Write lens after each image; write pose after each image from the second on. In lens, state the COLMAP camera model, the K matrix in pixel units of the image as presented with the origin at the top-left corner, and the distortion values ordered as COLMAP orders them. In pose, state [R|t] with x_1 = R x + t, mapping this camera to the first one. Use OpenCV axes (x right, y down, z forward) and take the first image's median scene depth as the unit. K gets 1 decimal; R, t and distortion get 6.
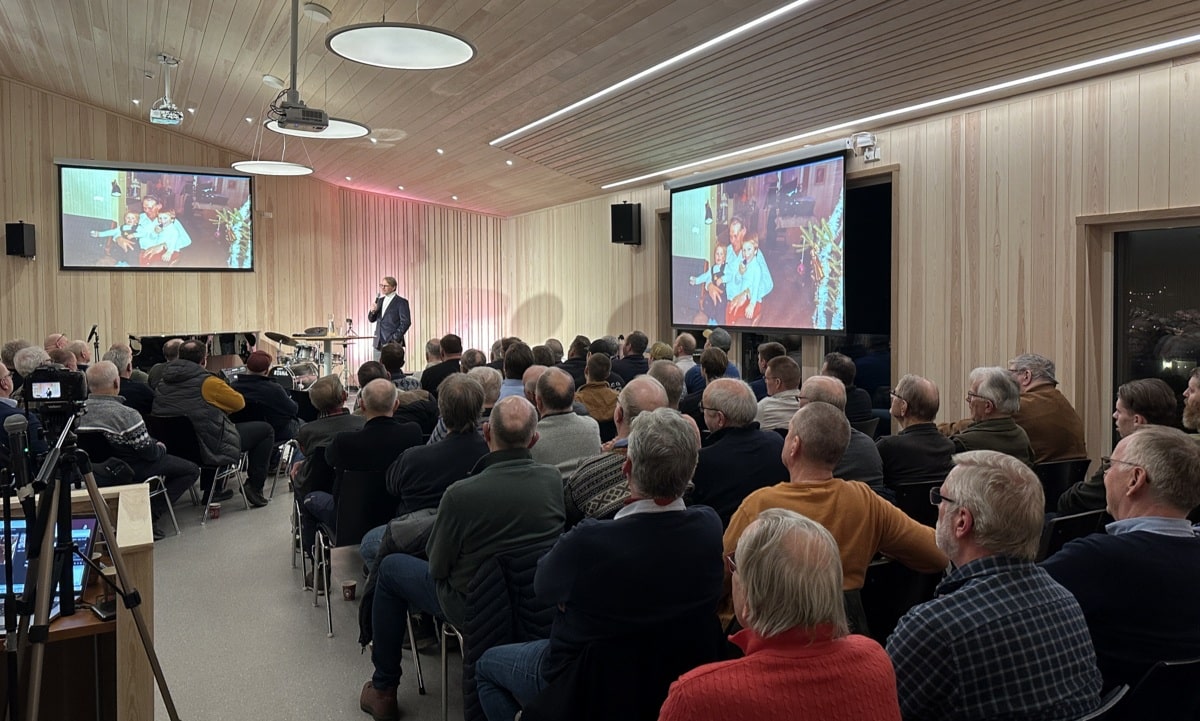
lens RADIAL K [[870.9, 0, 598.9], [0, 870.9, 326.8], [0, 0, 1]] dist [0.067876, -0.043224]
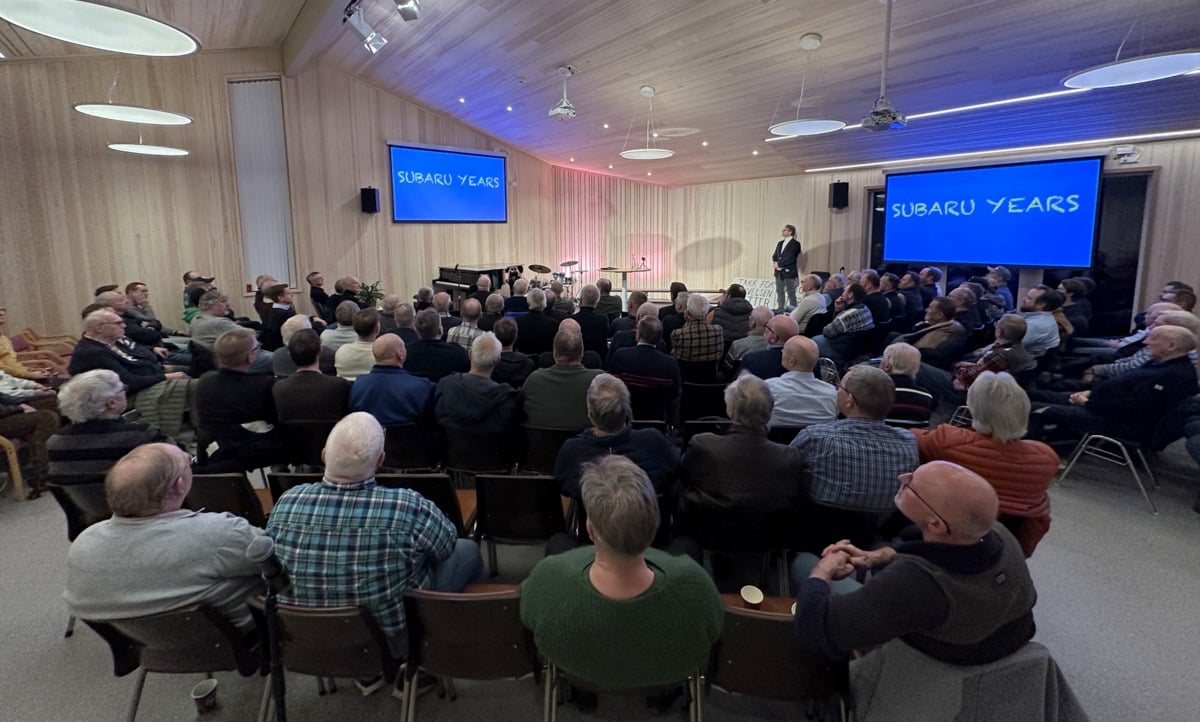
lens RADIAL K [[482.1, 0, 592.6], [0, 482.1, 286.0], [0, 0, 1]] dist [-0.004633, 0.000518]
pose [[0.973697, -0.029192, 0.225969, -0.594967], [0.010011, 0.996282, 0.085565, -0.033656], [-0.227627, -0.081052, 0.970369, 0.242344]]
